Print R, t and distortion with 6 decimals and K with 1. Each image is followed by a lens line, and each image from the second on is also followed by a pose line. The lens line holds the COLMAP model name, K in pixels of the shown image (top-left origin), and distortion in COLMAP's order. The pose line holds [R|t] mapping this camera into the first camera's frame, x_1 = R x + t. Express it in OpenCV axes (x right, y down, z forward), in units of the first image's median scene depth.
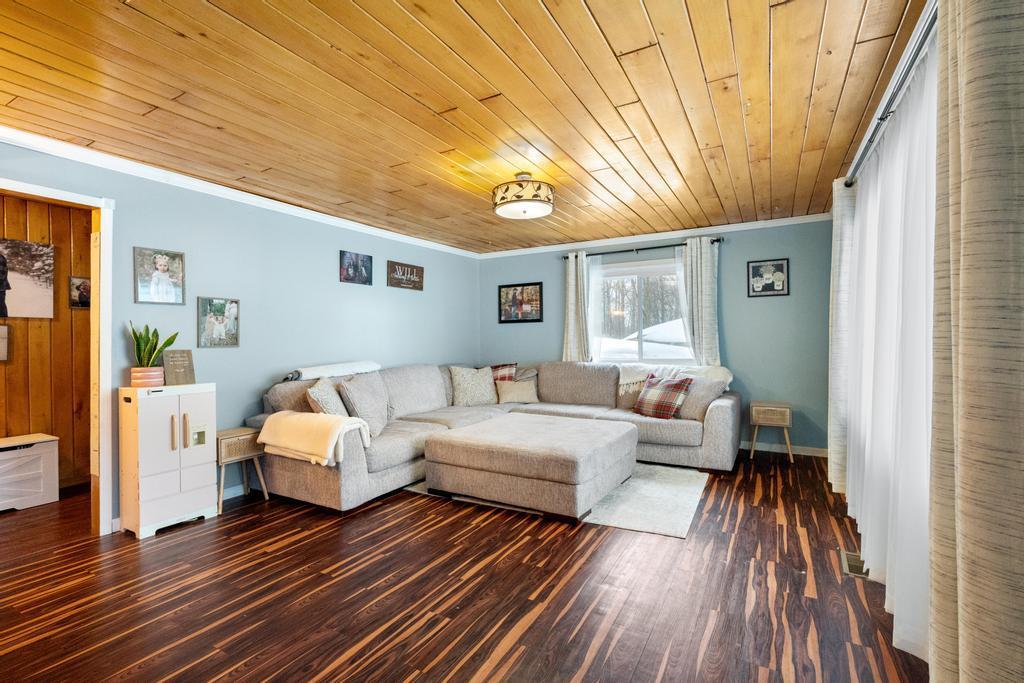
lens RADIAL K [[478.6, 0, 512.0], [0, 478.6, 341.5], [0, 0, 1]] dist [0.000410, 0.000131]
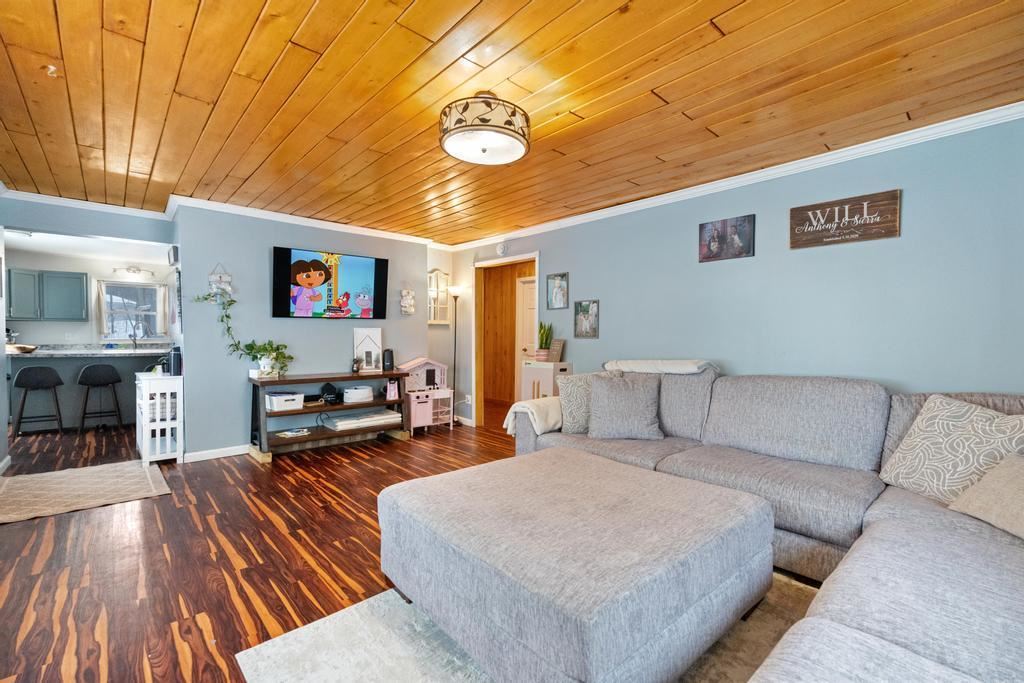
lens RADIAL K [[463.9, 0, 512.0], [0, 463.9, 341.5], [0, 0, 1]] dist [-0.001559, -0.000602]
pose [[-0.339511, 0.017494, -0.940439, 0.636253], [-0.009528, 0.999712, 0.022036, -0.004993], [0.940554, 0.016442, -0.339247, 1.225951]]
